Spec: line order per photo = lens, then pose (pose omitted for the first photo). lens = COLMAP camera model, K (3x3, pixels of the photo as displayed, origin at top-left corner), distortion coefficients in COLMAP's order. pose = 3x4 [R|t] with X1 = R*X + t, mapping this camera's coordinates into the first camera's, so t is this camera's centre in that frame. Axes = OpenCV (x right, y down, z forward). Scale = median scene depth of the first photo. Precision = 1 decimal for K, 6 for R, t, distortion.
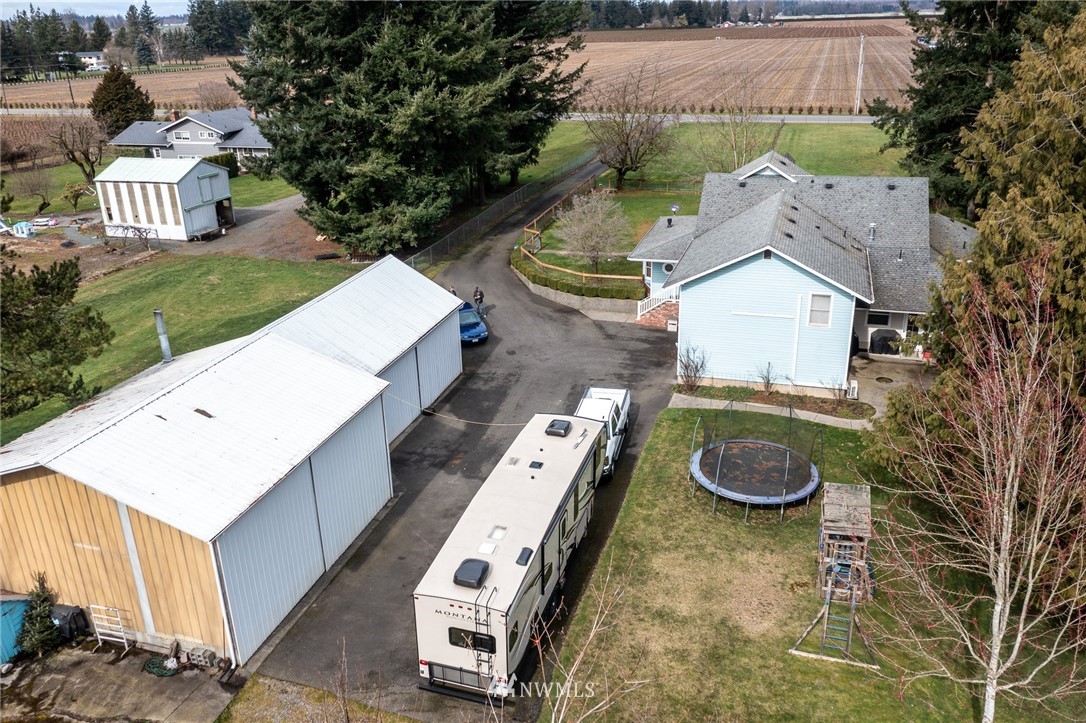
lens RADIAL K [[838.7, 0, 543.0], [0, 838.7, 361.5], [0, 0, 1]] dist [-0.009271, -0.003668]
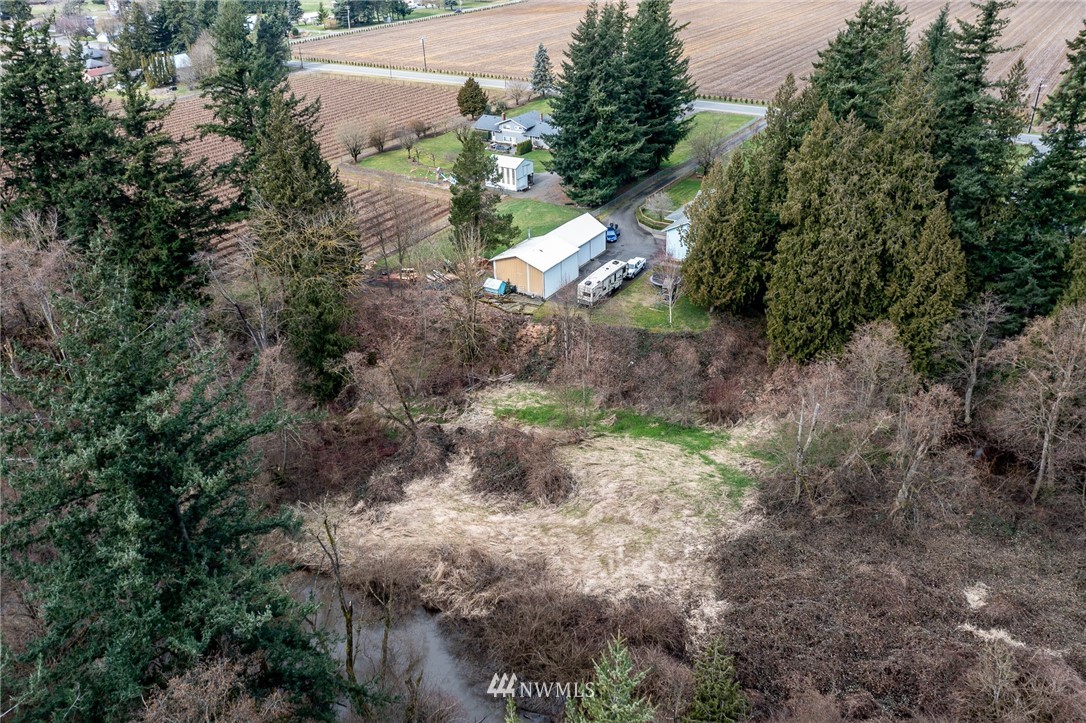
lens RADIAL K [[838.7, 0, 543.0], [0, 838.7, 361.5], [0, 0, 1]] dist [-0.009271, -0.003668]
pose [[0.958463, 0.127950, -0.254908, 0.450454], [-0.096206, 0.986385, 0.133372, 0.022996], [0.268503, -0.103308, 0.957723, -1.806209]]
